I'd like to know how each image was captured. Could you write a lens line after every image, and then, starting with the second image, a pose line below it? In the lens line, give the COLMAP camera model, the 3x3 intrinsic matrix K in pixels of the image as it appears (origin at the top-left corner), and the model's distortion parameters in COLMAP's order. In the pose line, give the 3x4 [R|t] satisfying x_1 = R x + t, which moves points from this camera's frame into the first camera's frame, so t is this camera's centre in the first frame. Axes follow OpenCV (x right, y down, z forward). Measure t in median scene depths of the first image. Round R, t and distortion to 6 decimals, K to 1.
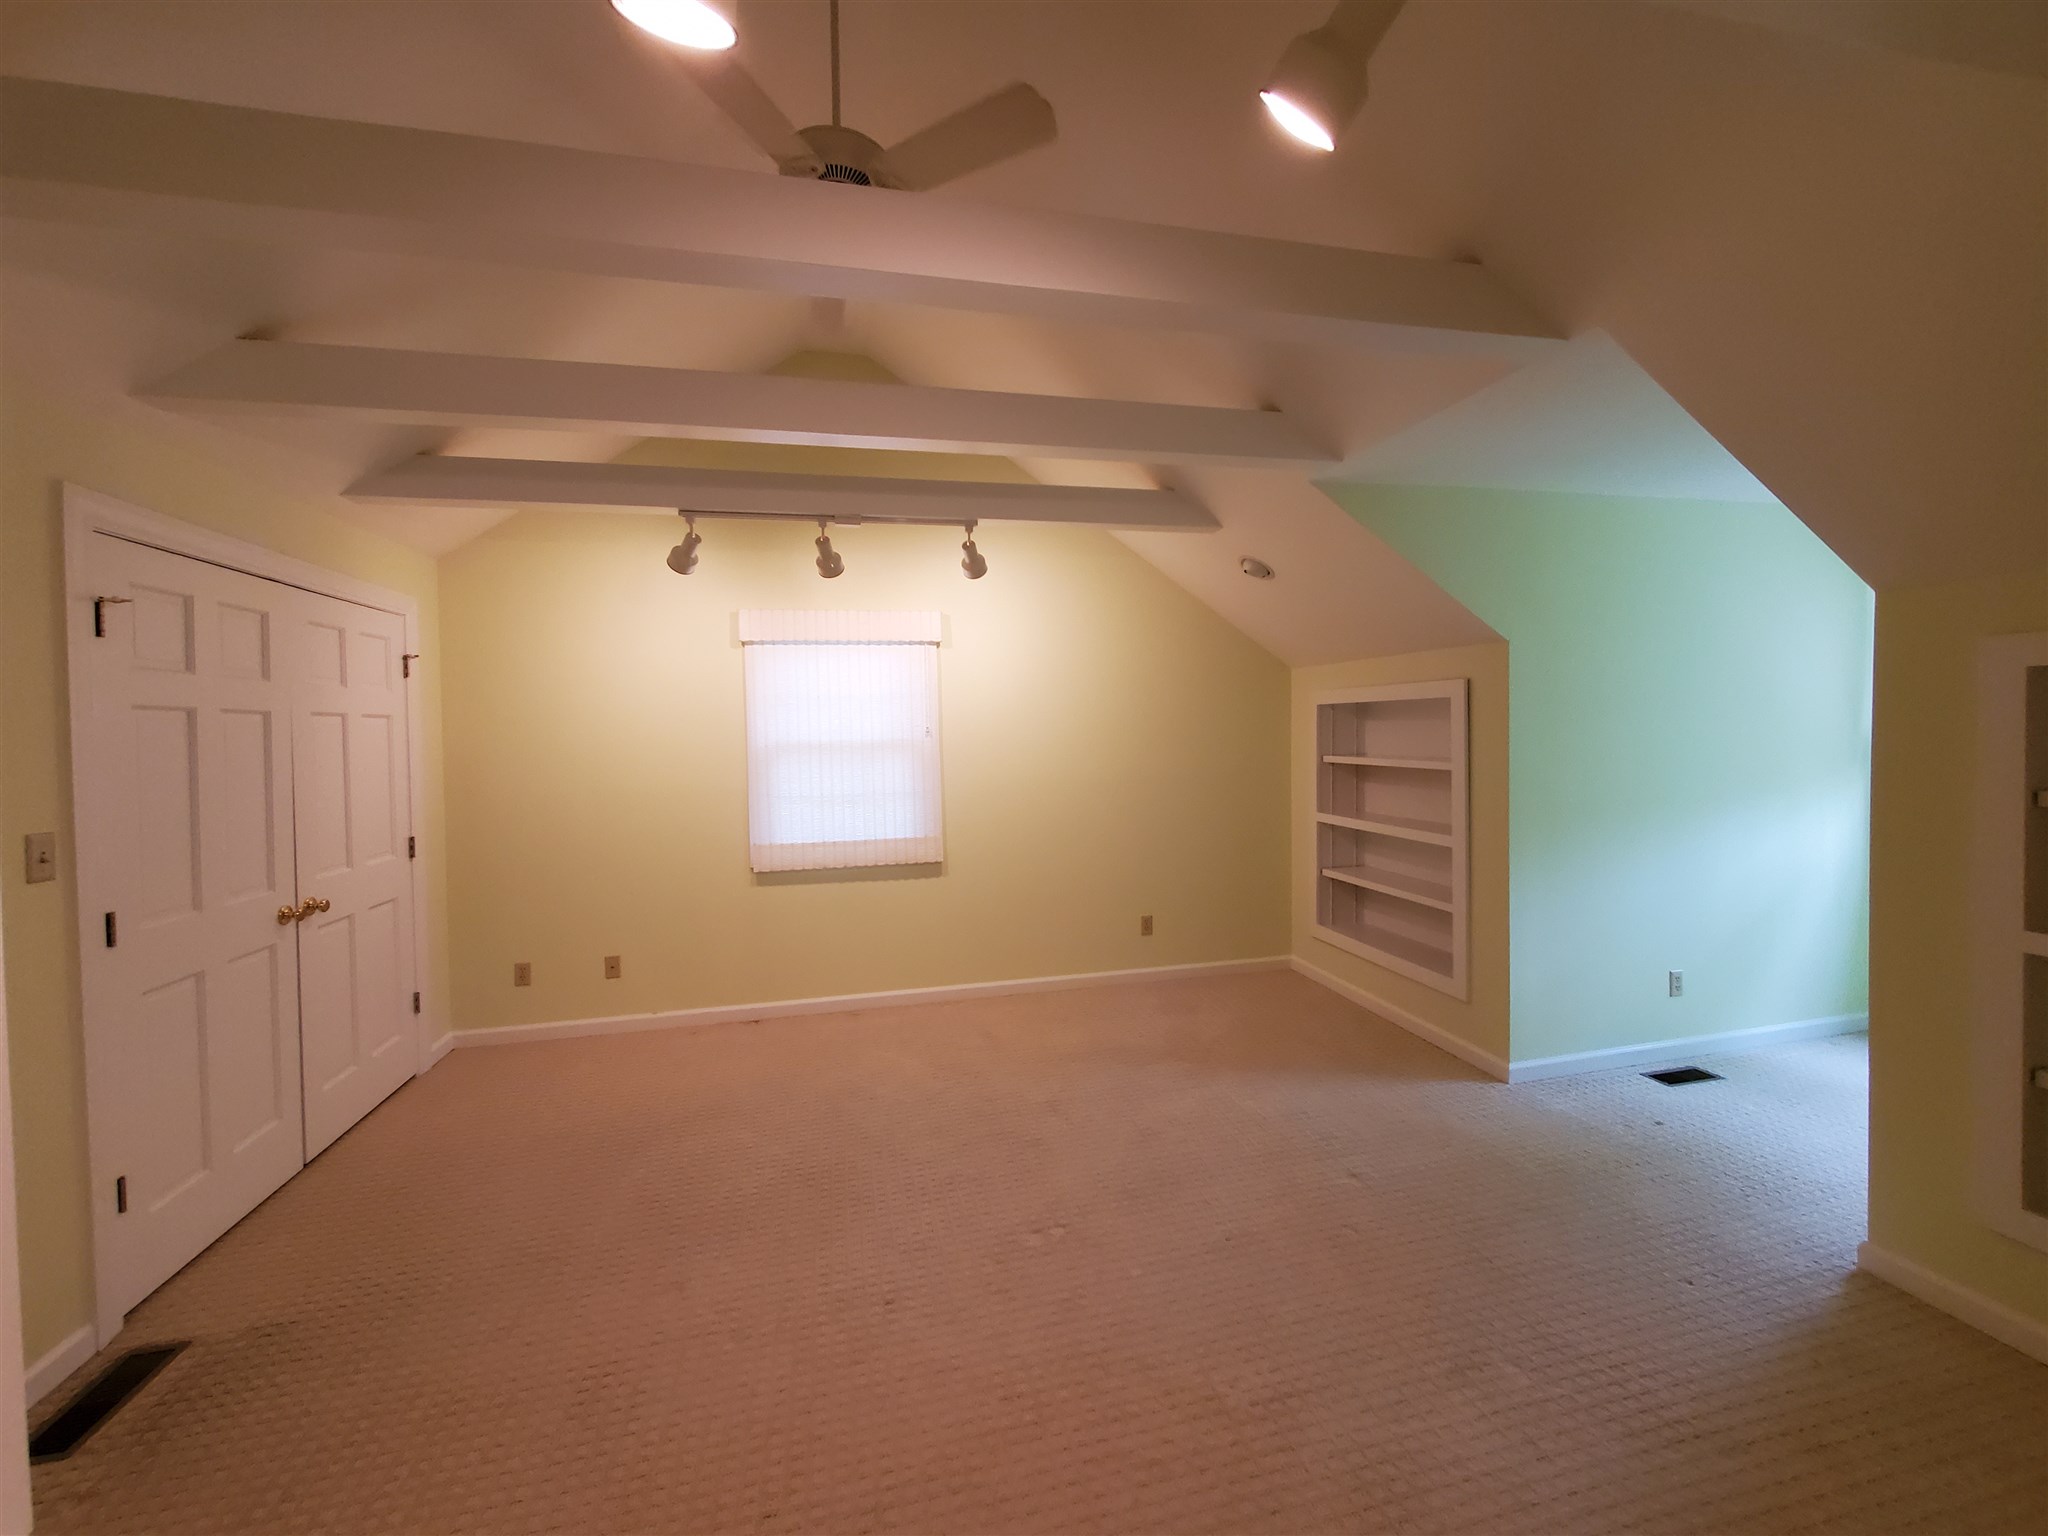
lens RADIAL K [[806.1, 0, 1023.2], [0, 806.1, 755.2], [0, 0, 1]] dist [-0.000104, -0.000367]
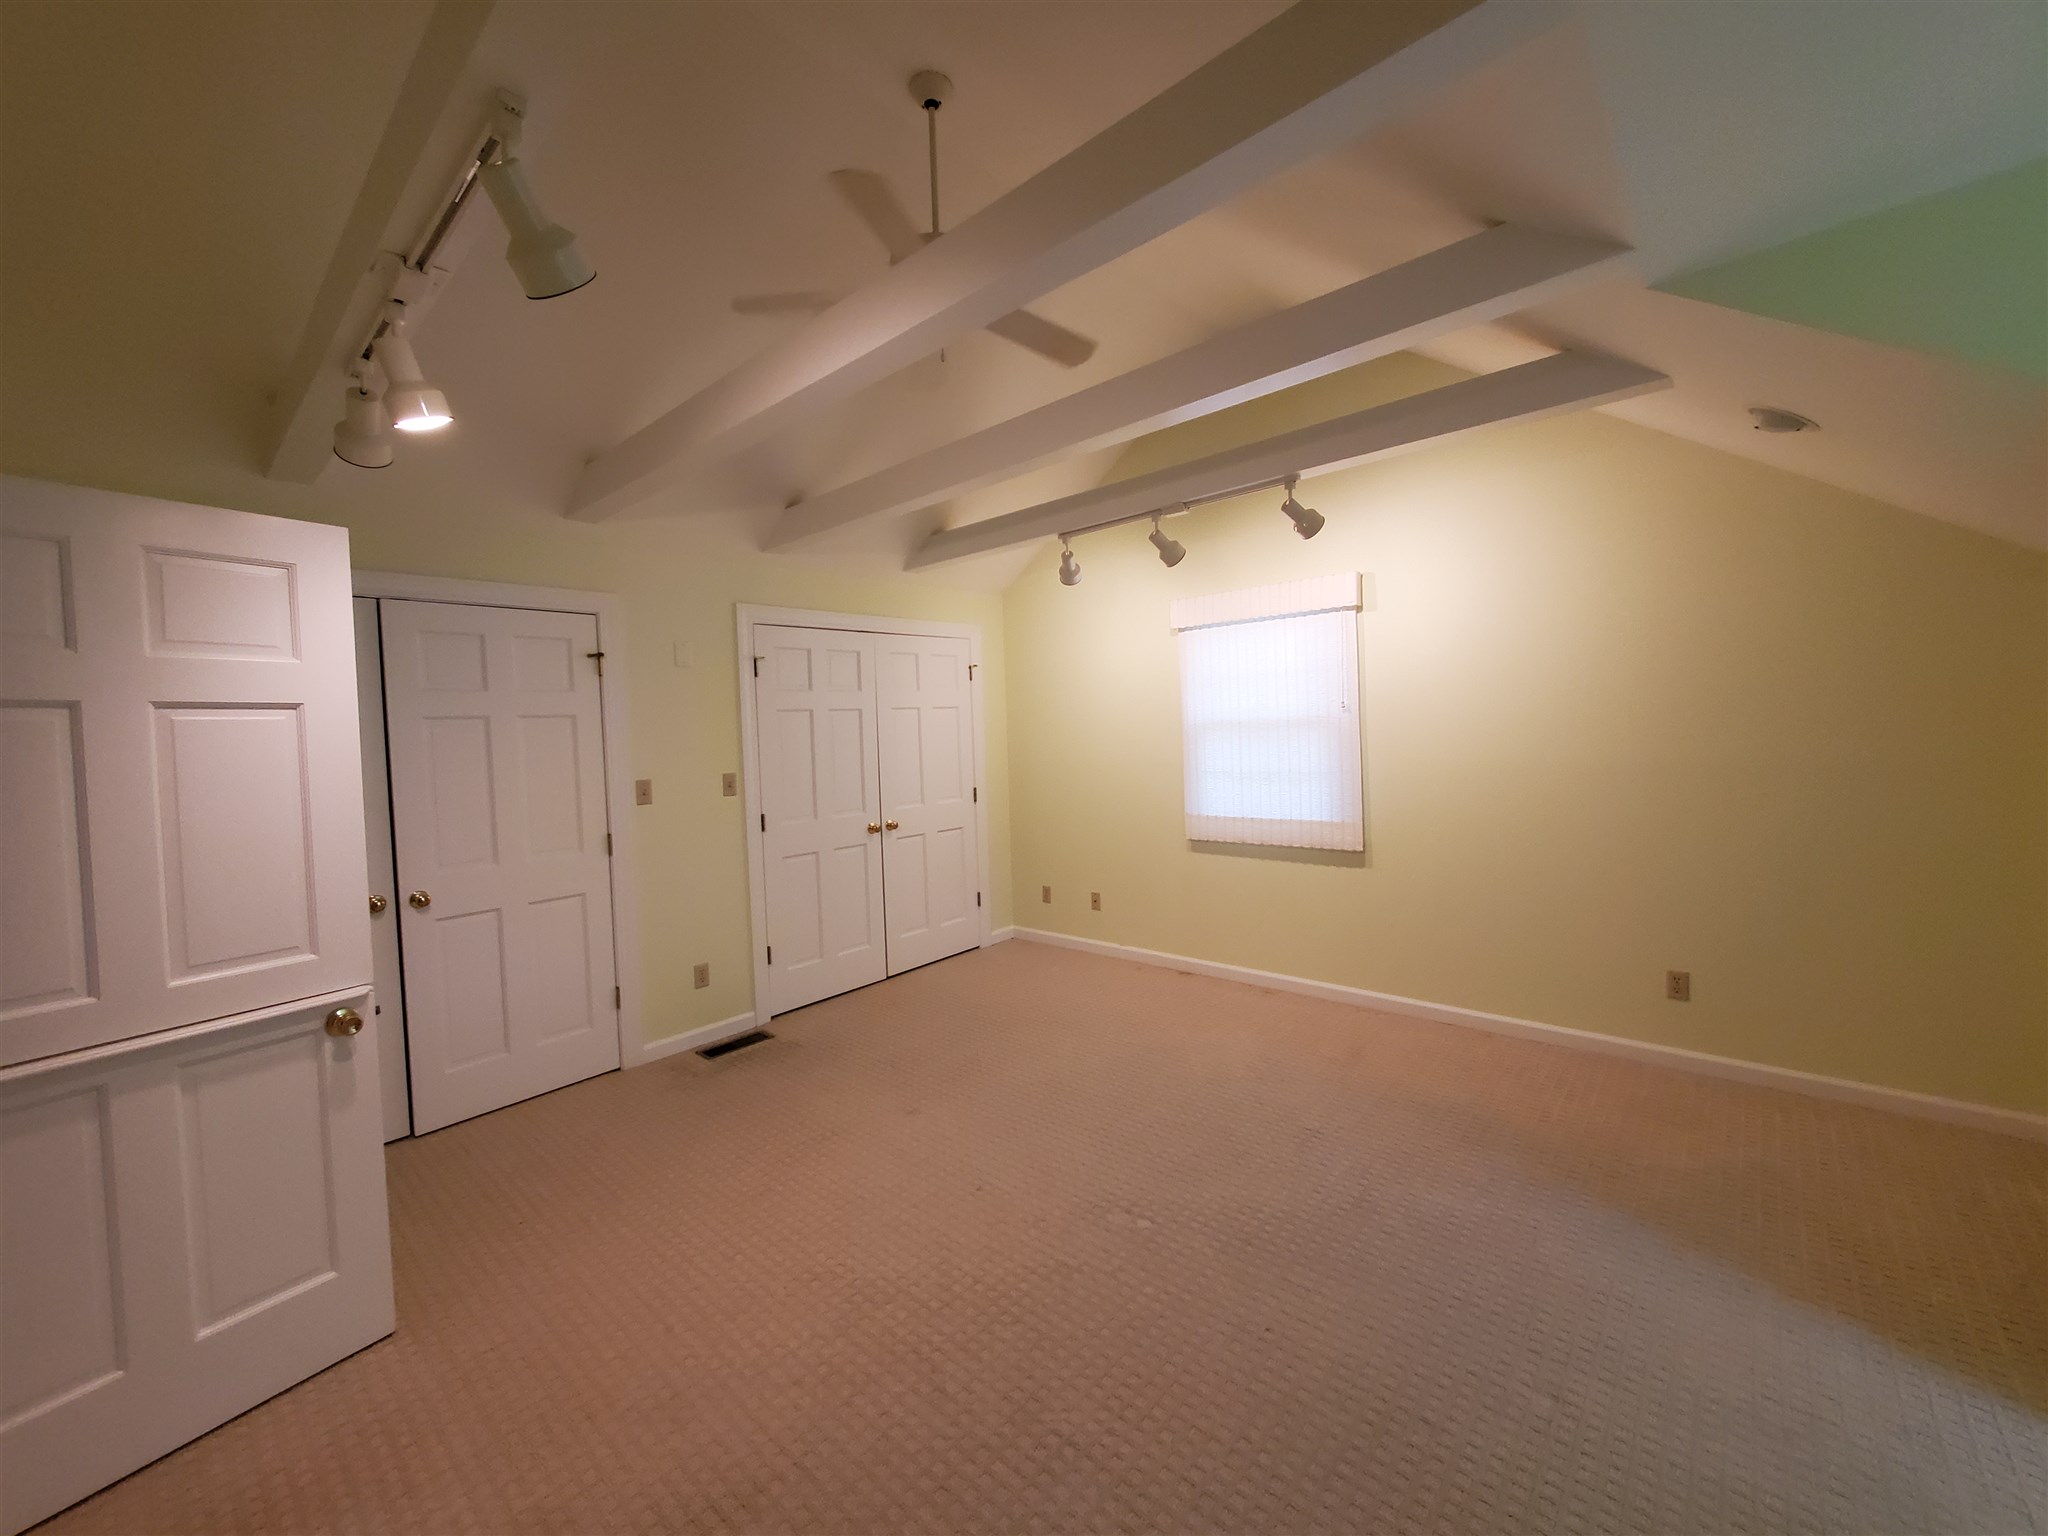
lens RADIAL K [[805.1, 0, 1026.6], [0, 805.1, 749.7], [0, 0, 1]] dist [0.001196, 0.000033]
pose [[0.572153, 0.019637, -0.819912, 0.444740], [0.005249, 0.999605, 0.027604, -0.008028], [0.820130, -0.020098, 0.571824, 0.199031]]
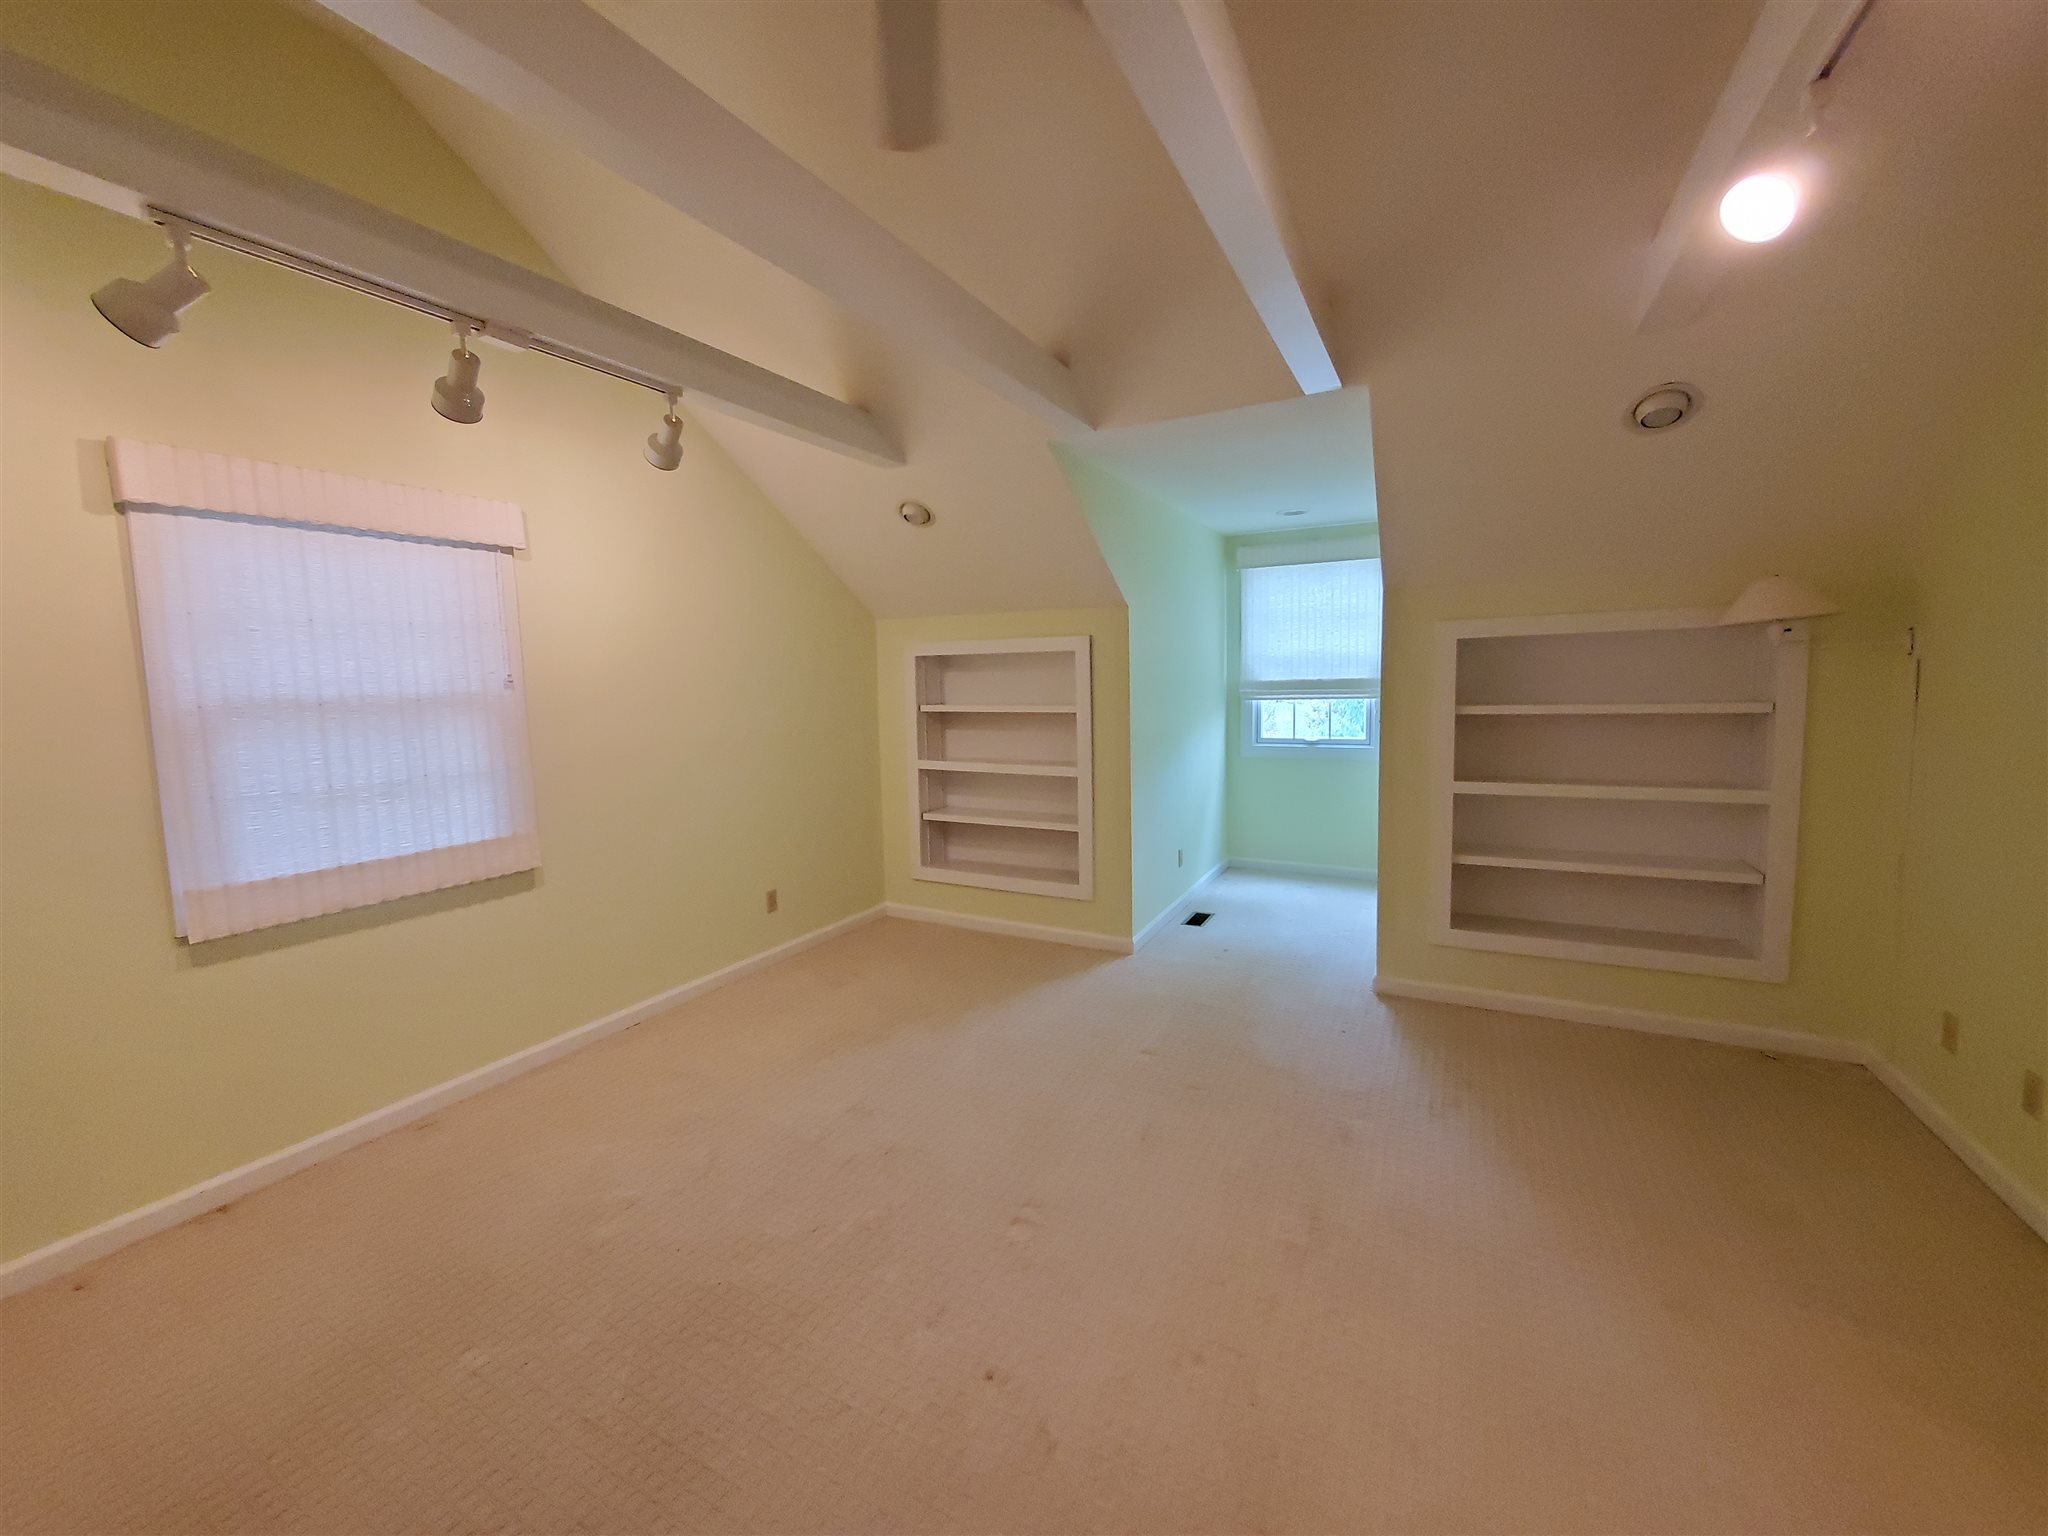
lens RADIAL K [[814.0, 0, 1027.2], [0, 814.0, 754.6], [0, 0, 1]] dist [-0.000635, -0.000179]
pose [[0.654764, -0.067232, 0.752837, -0.373022], [0.030219, 0.997568, 0.062805, 0.002925], [-0.755229, -0.018372, 0.655203, 0.231778]]
